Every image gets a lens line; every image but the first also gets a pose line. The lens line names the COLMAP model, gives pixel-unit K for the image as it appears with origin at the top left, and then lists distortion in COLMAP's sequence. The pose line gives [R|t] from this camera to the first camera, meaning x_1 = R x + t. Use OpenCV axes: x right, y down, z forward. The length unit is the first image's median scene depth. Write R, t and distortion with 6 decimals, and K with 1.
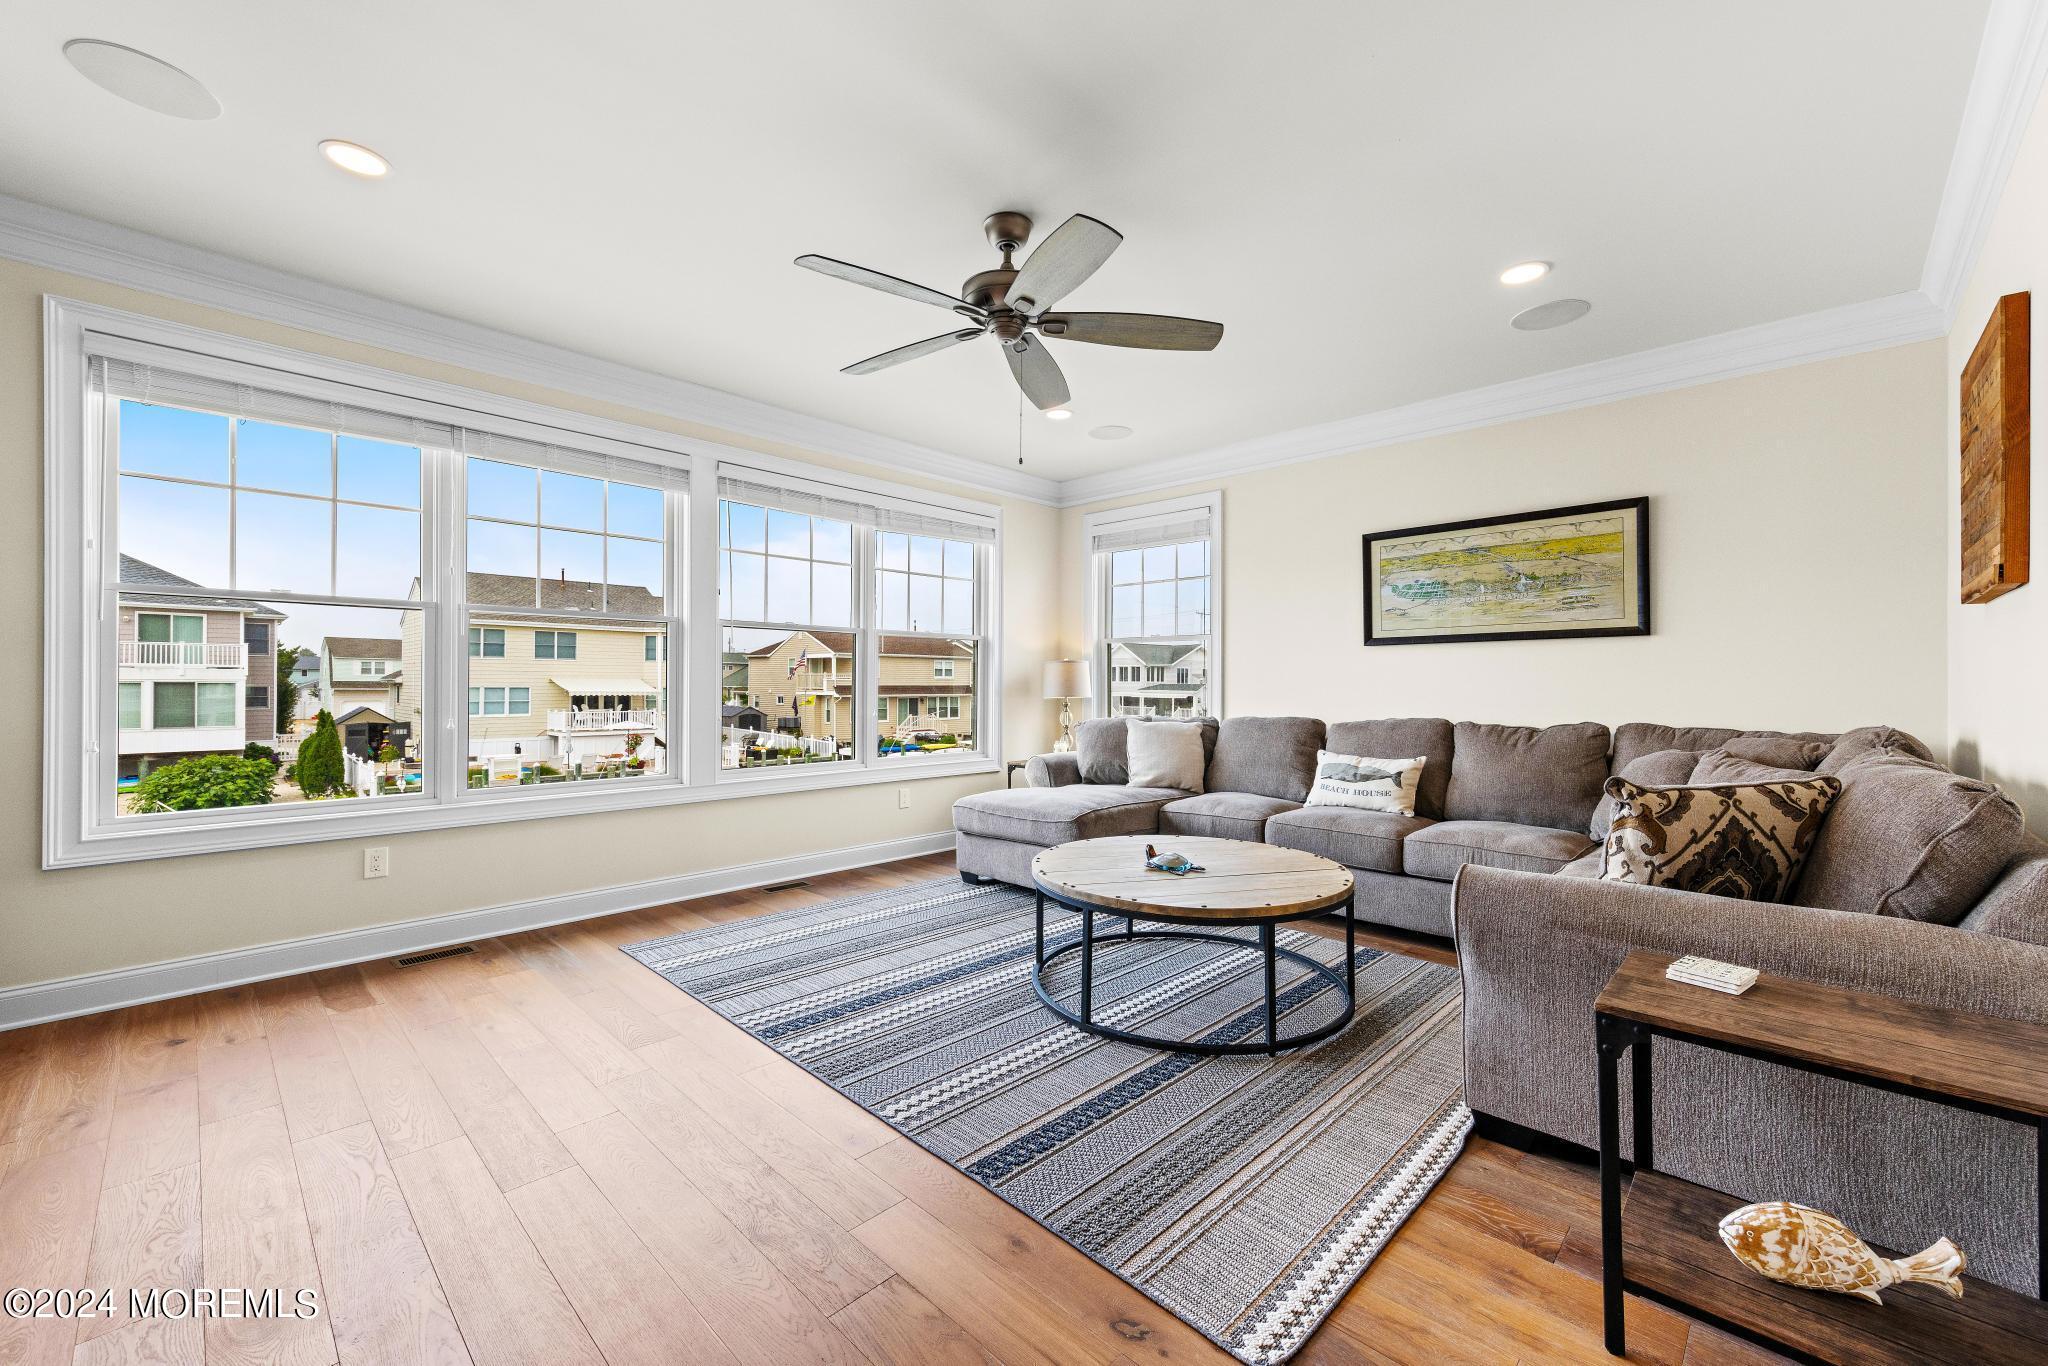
lens RADIAL K [[821.3, 0, 1036.1], [0, 821.3, 676.0], [0, 0, 1]] dist [0.009466, 0.000599]
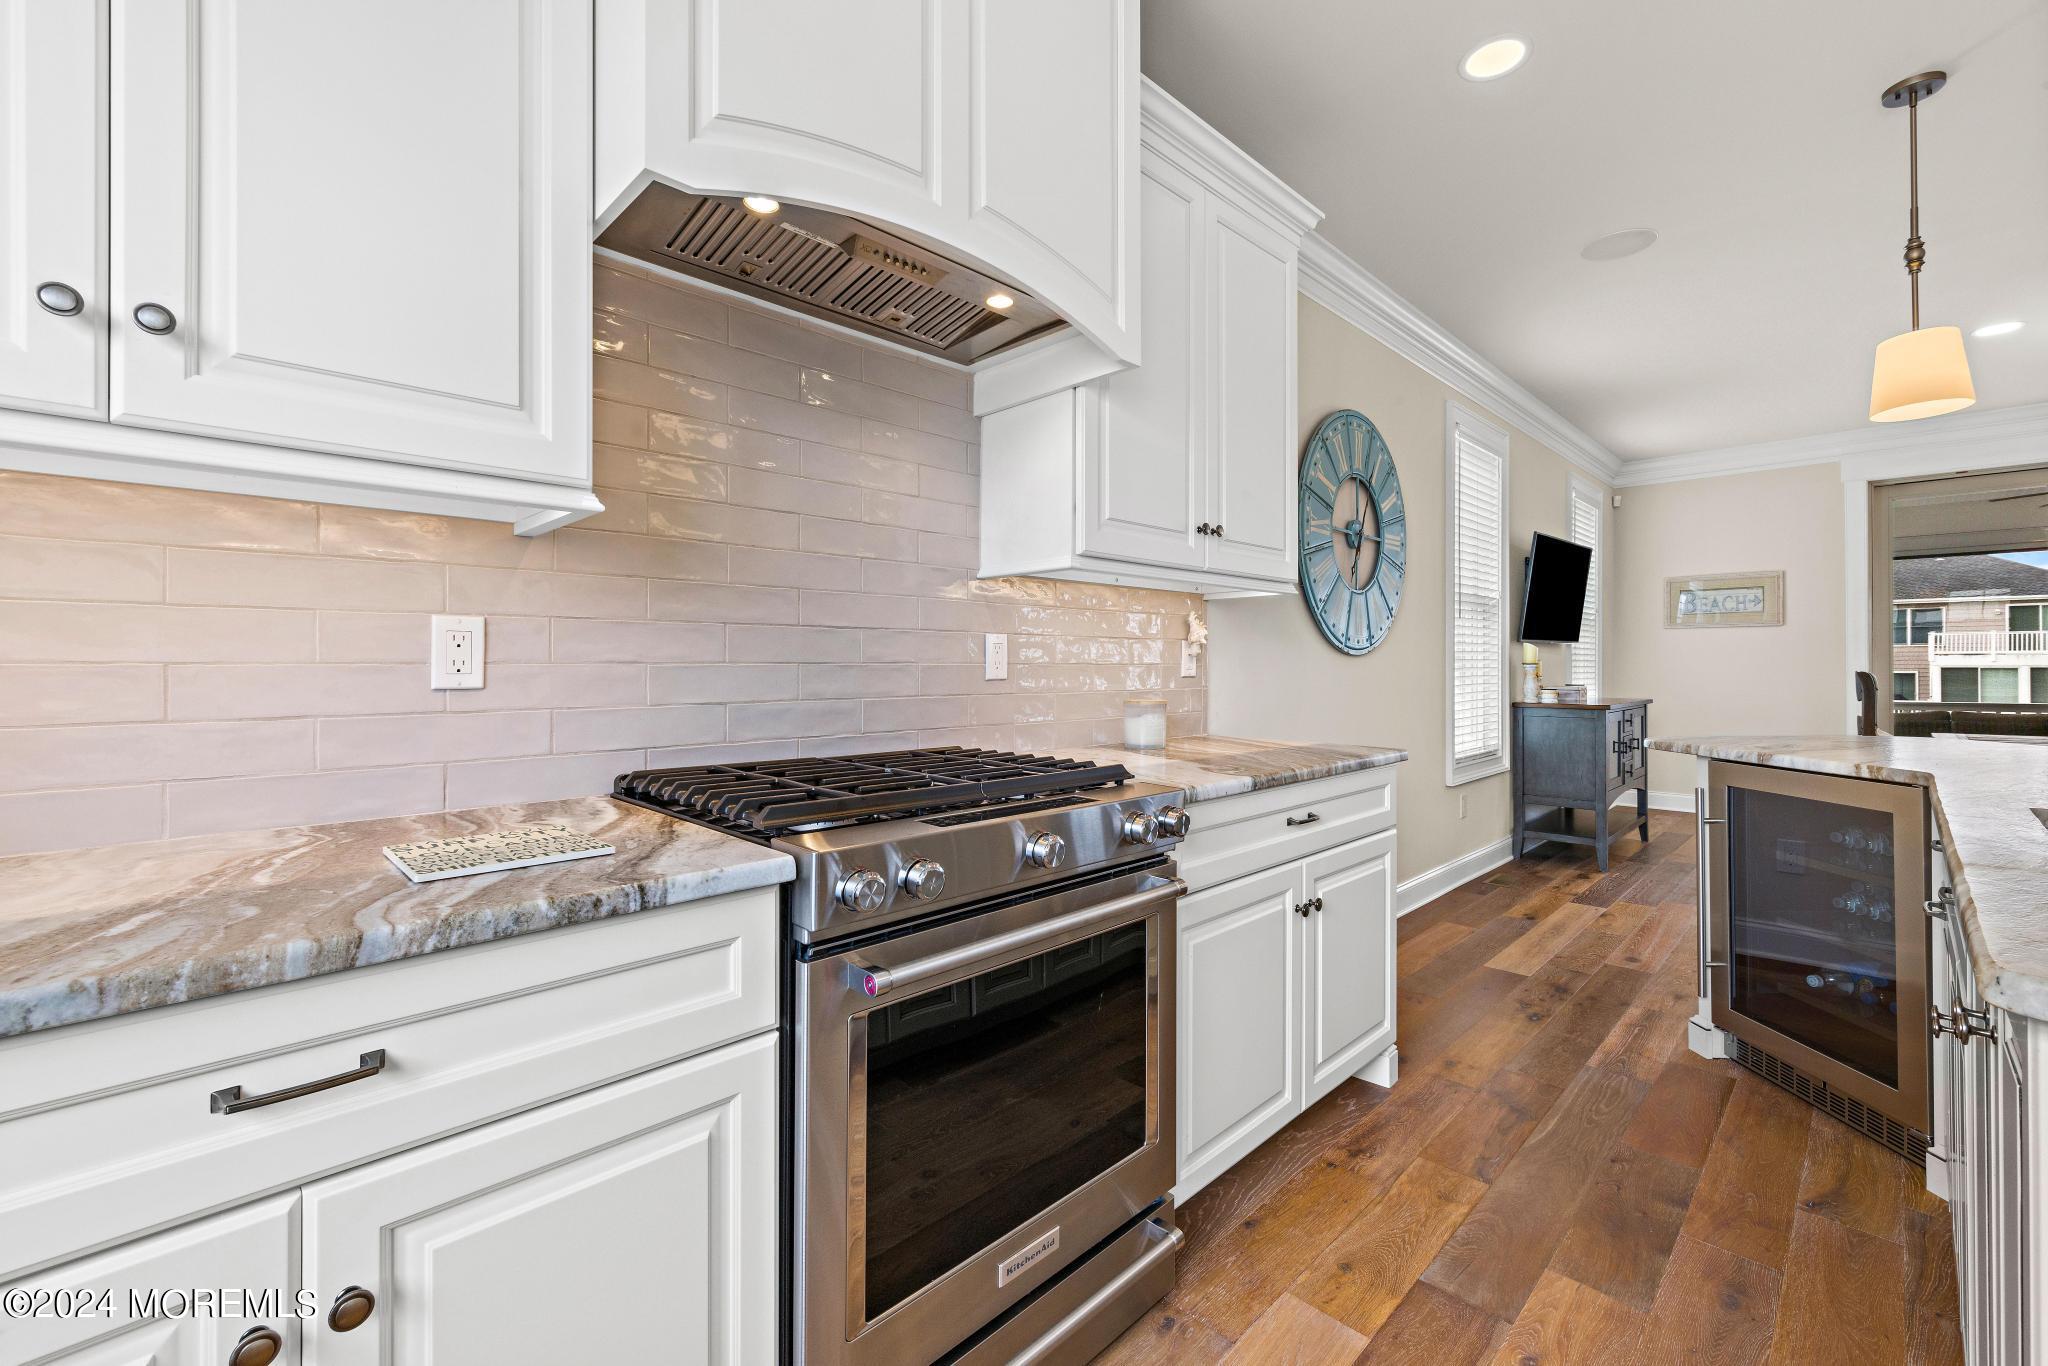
lens RADIAL K [[872.8, 0, 1029.5], [0, 872.8, 662.0], [0, 0, 1]] dist [0.009922, 0.000365]
pose [[-0.009122, -0.008595, -0.999921, 0.649717], [0.008034, 0.999930, -0.008669, -0.003581], [0.999926, -0.008112, -0.009053, -1.806581]]
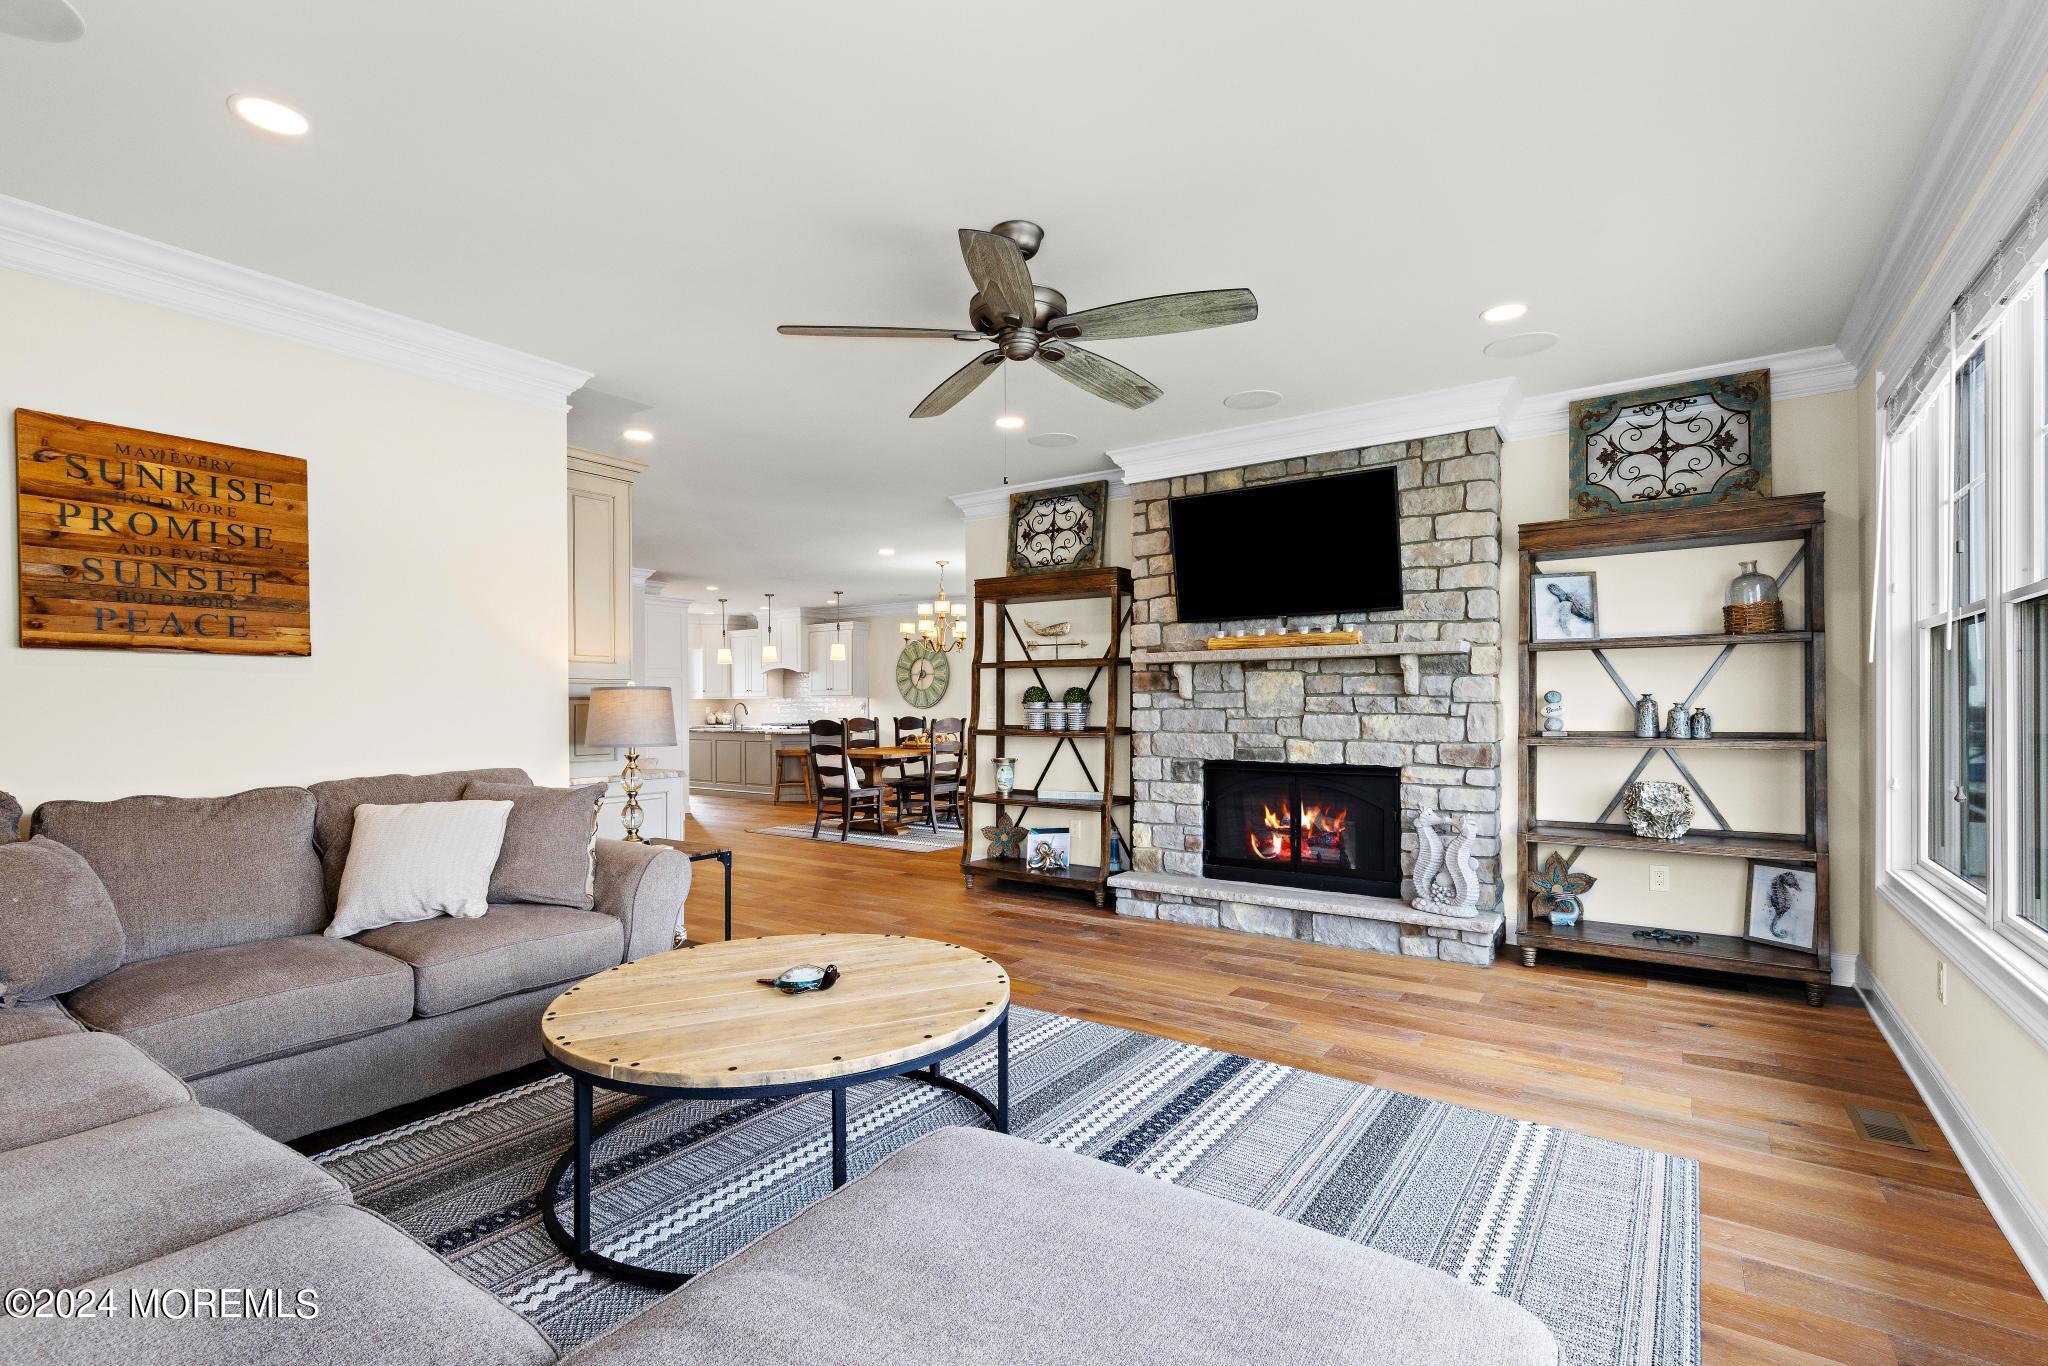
lens RADIAL K [[946.0, 0, 1005.3], [0, 946.0, 694.1], [0, 0, 1]] dist [-0.003014, -0.001347]
pose [[-0.991267, 0.000538, -0.131867, 0.065577], [0.002958, 0.999831, -0.018152, -0.004476], [0.131835, -0.018384, -0.991101, 1.133164]]
